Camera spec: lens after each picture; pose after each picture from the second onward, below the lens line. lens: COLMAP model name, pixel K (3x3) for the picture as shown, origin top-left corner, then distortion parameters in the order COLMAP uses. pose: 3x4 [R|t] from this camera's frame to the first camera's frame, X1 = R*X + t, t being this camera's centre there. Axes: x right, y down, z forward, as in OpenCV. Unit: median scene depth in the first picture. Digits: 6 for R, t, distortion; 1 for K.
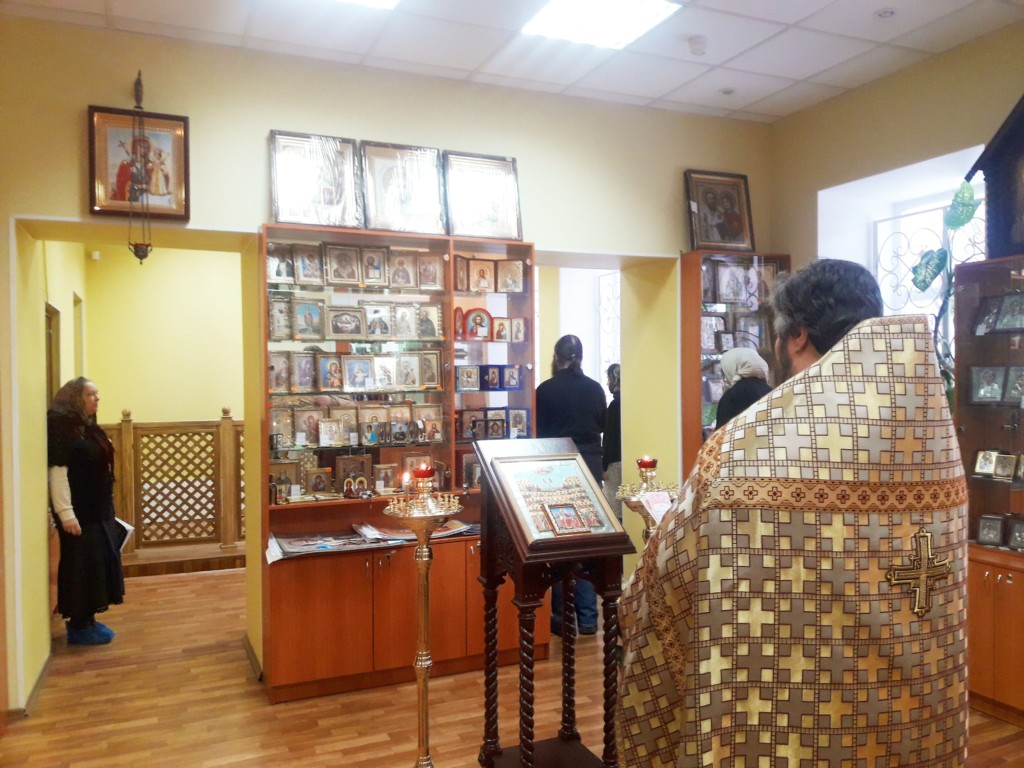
lens RADIAL K [[810.7, 0, 511.7], [0, 810.7, 387.4], [0, 0, 1]] dist [-0.005111, -0.031781]
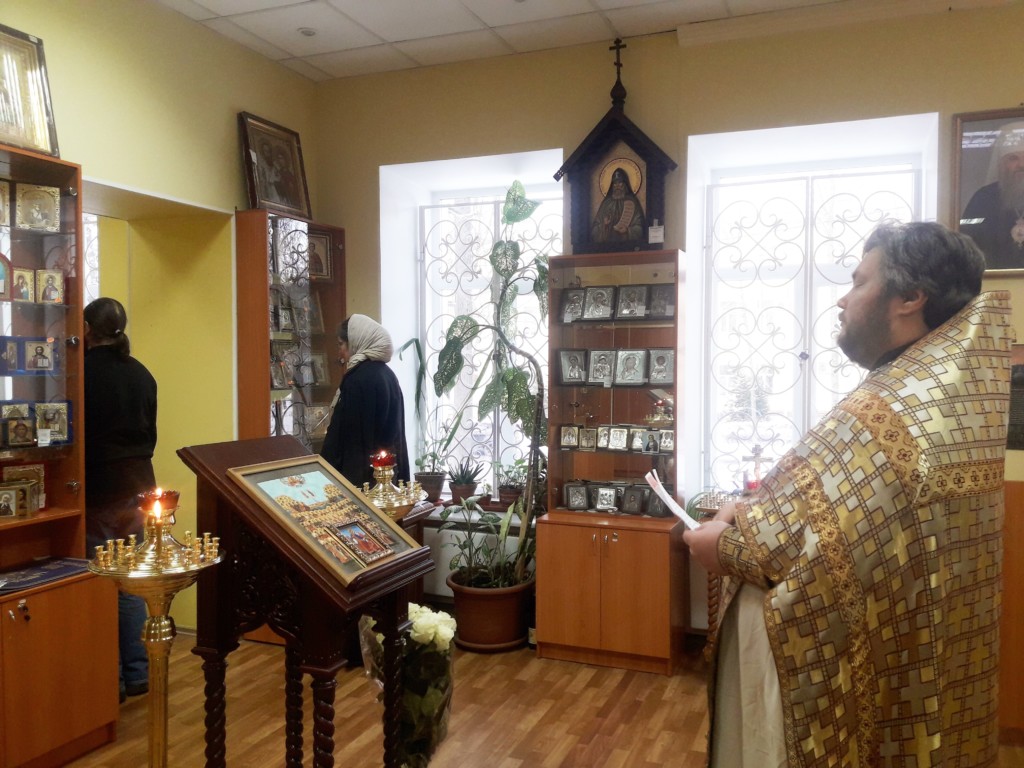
lens RADIAL K [[810.7, 0, 513.6], [0, 810.7, 379.5], [0, 0, 1]] dist [-0.005111, -0.031781]
pose [[0.676881, -0.008406, 0.736045, -0.219190], [0.005535, 0.999965, 0.006330, 0.005663], [-0.736072, -0.000211, 0.676903, 0.232654]]
